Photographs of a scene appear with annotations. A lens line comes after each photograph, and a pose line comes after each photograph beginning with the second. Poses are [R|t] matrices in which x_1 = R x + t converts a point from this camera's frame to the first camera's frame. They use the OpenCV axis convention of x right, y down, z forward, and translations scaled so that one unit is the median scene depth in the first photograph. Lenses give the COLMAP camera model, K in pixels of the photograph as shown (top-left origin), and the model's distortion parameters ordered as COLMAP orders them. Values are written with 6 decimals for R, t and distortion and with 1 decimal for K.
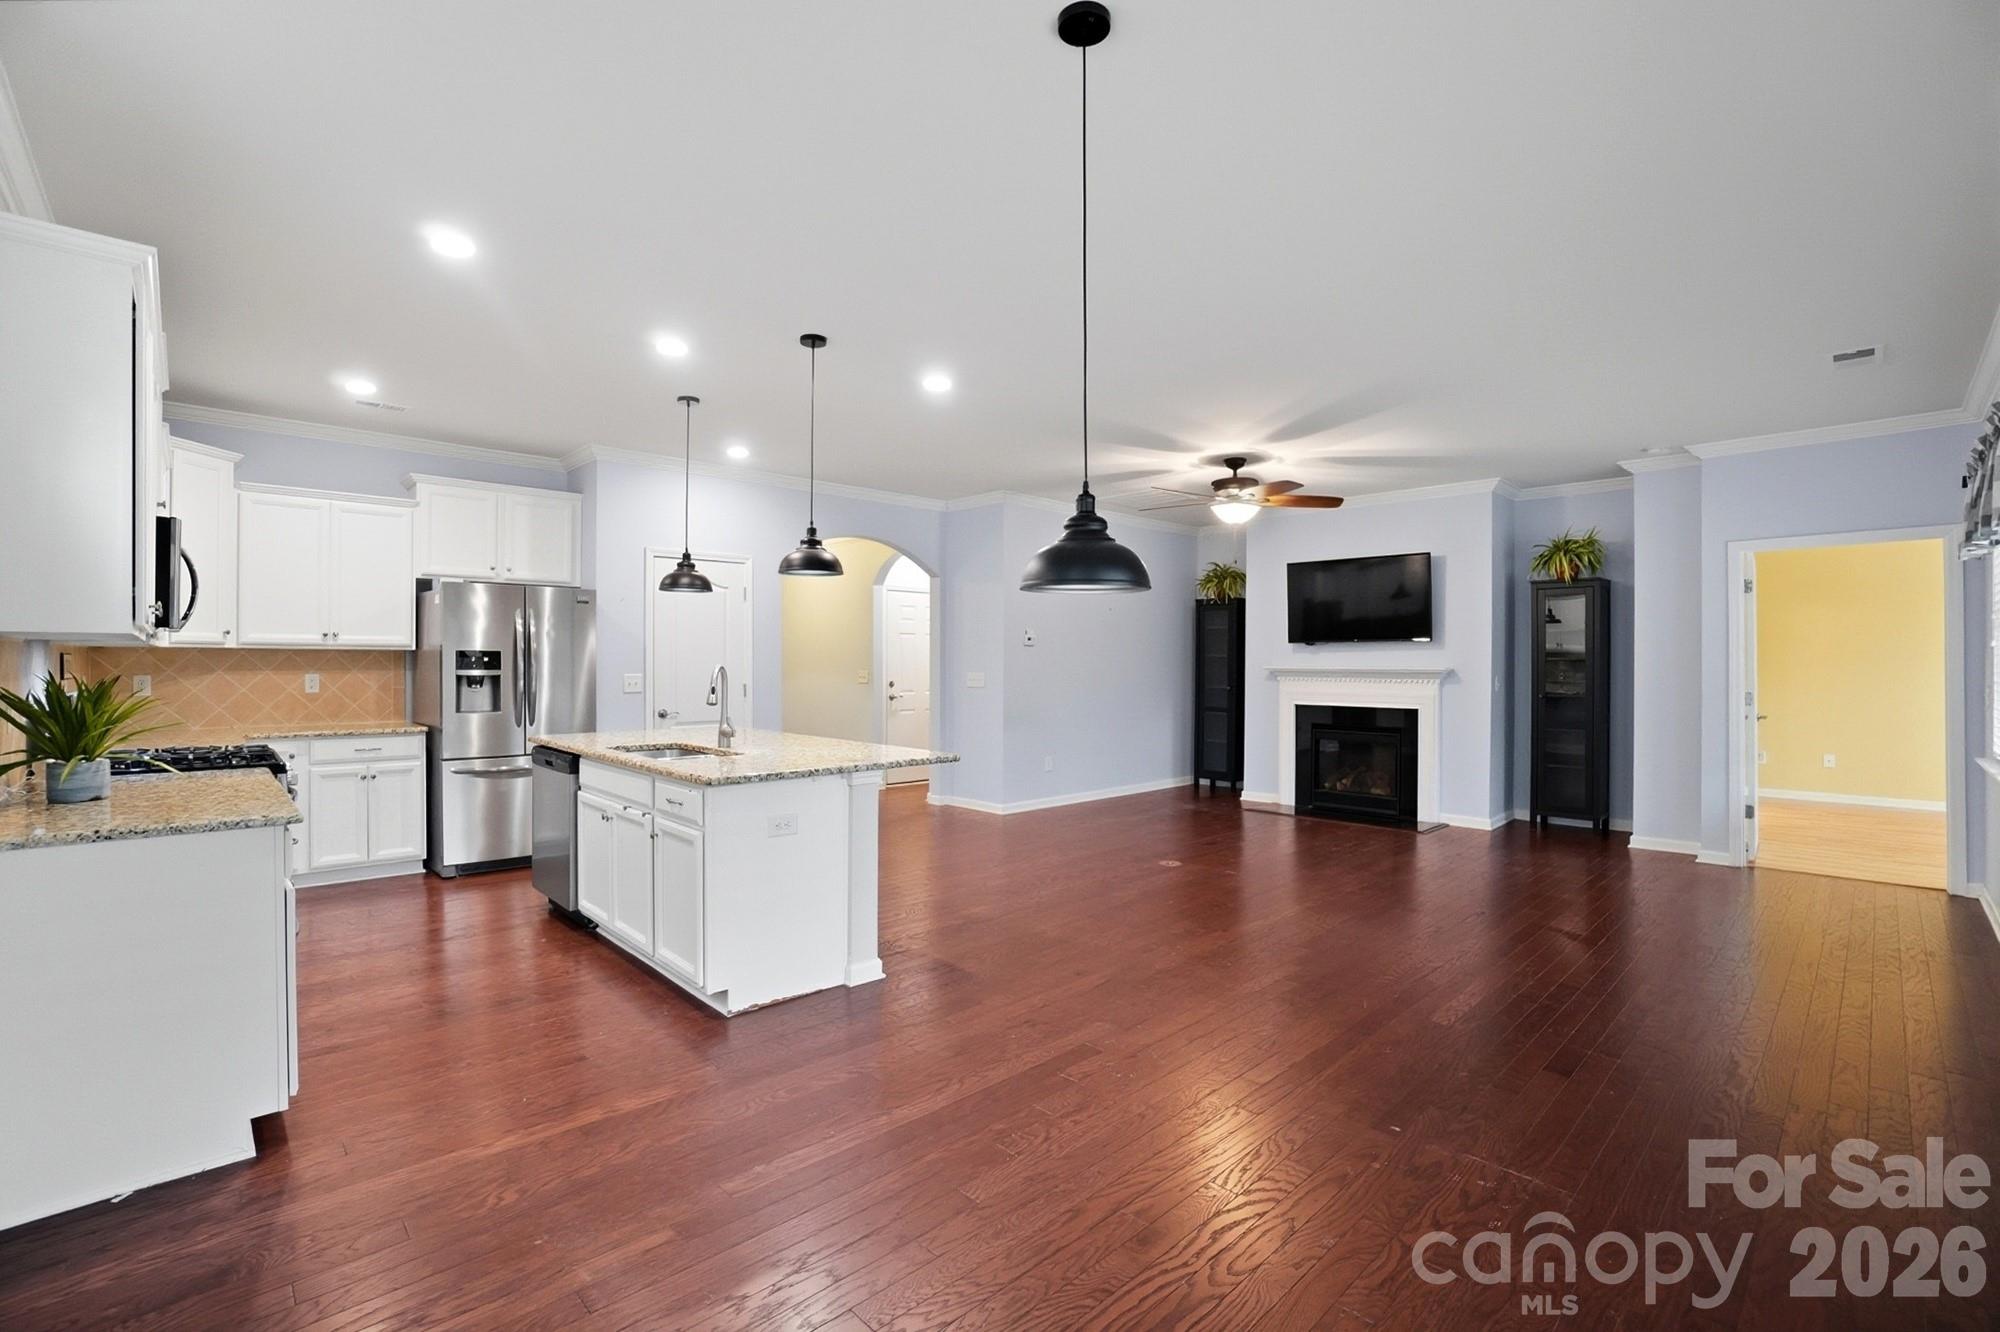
lens RADIAL K [[941.6, 0, 1000.0], [0, 941.6, 666.0], [0, 0, 1]] dist [-0.002653, -0.000279]
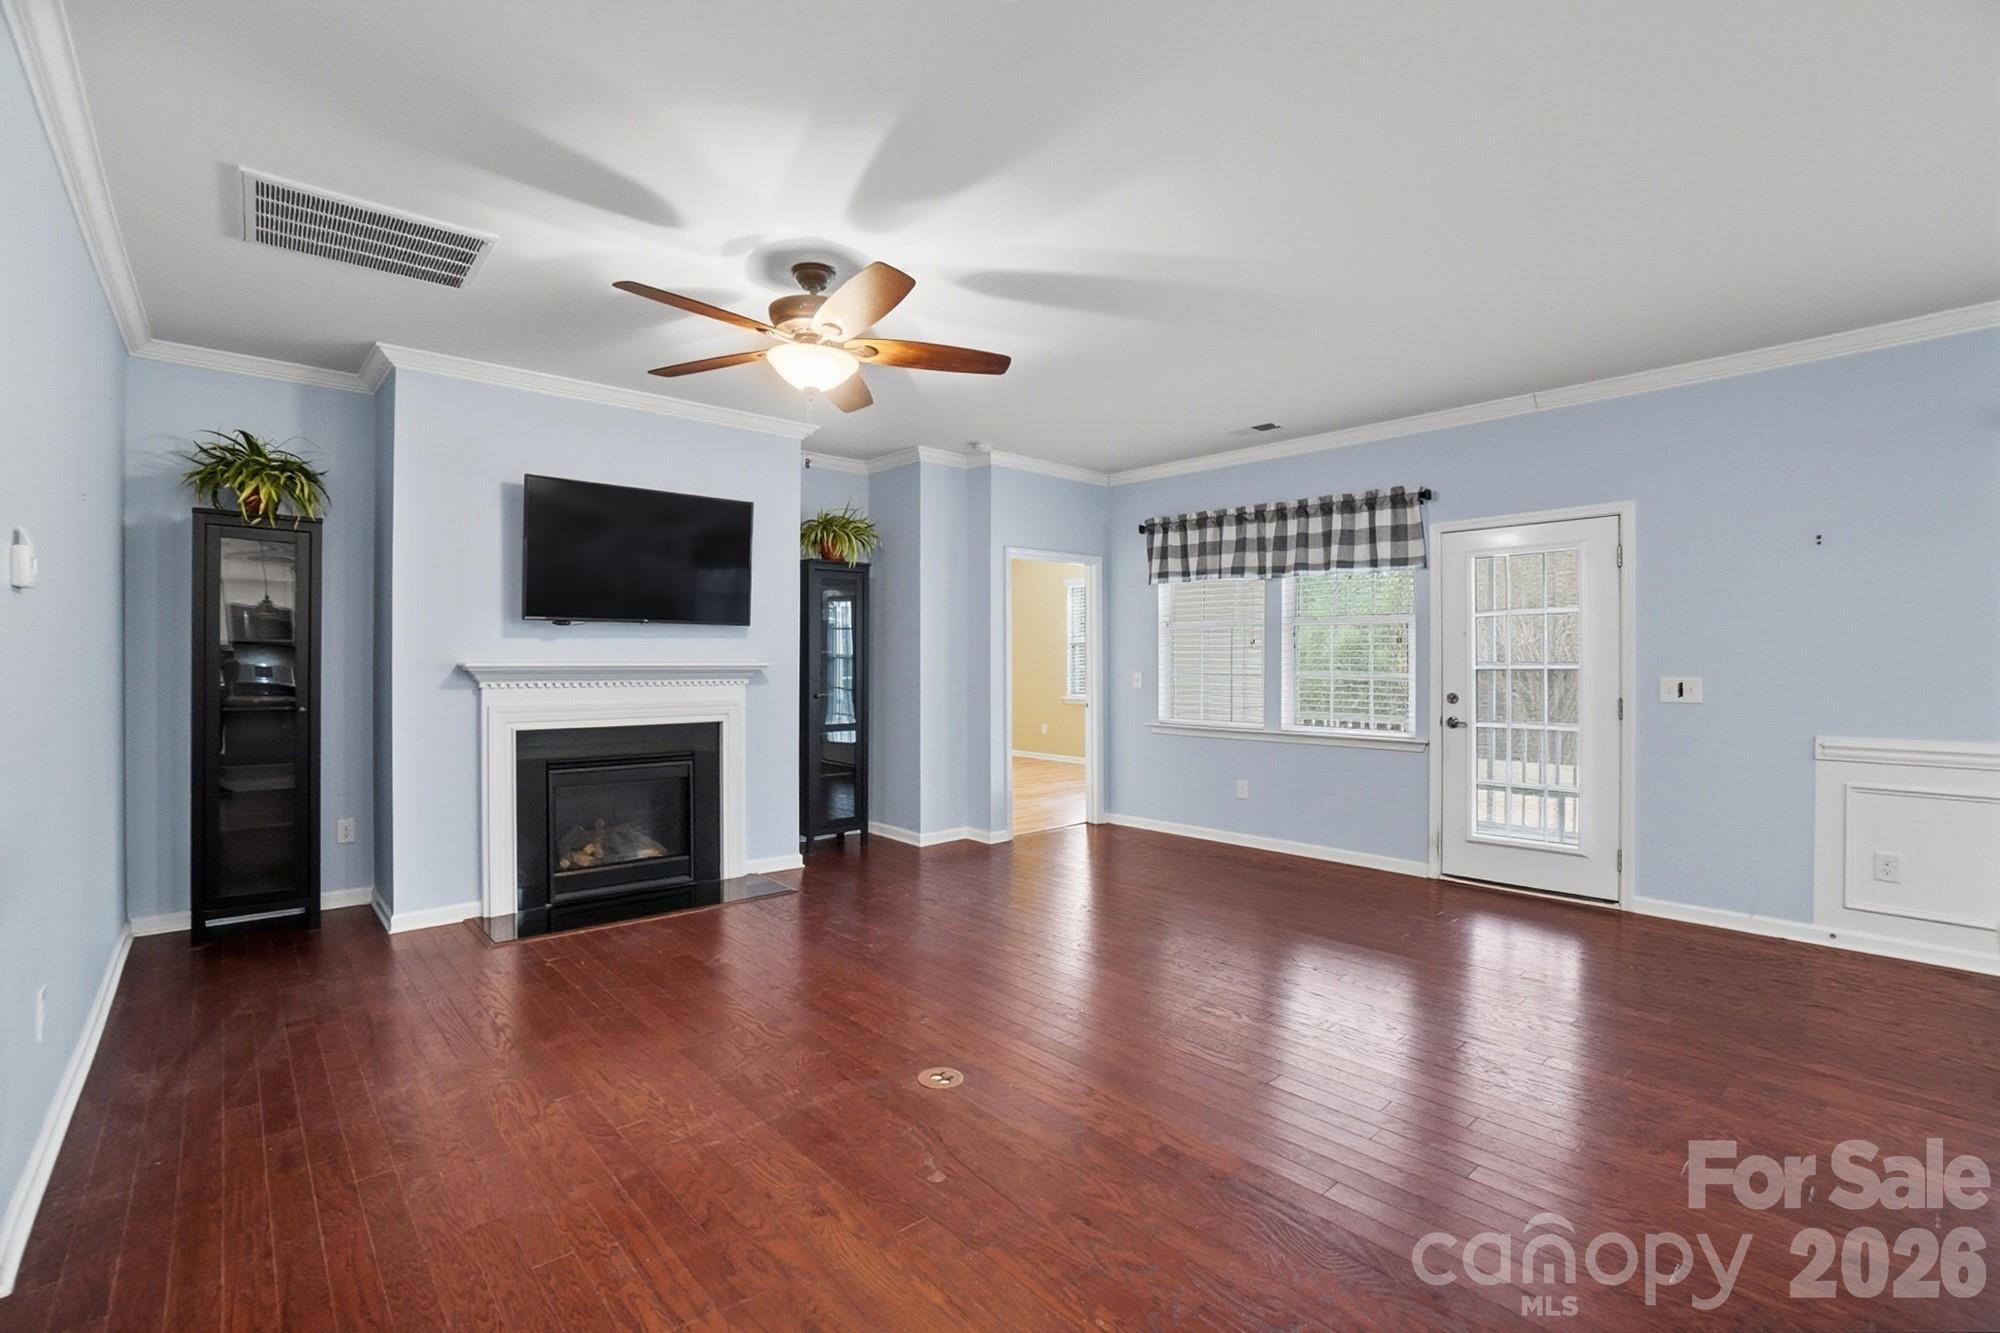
lens RADIAL K [[941.6, 0, 1000.0], [0, 941.6, 666.5], [0, 0, 1]] dist [-0.002653, -0.000279]
pose [[0.035570, 0.001770, 0.999366, -0.255398], [0.007207, 0.999972, -0.002028, 0.007502], [-0.999341, 0.007274, 0.035556, 0.772312]]
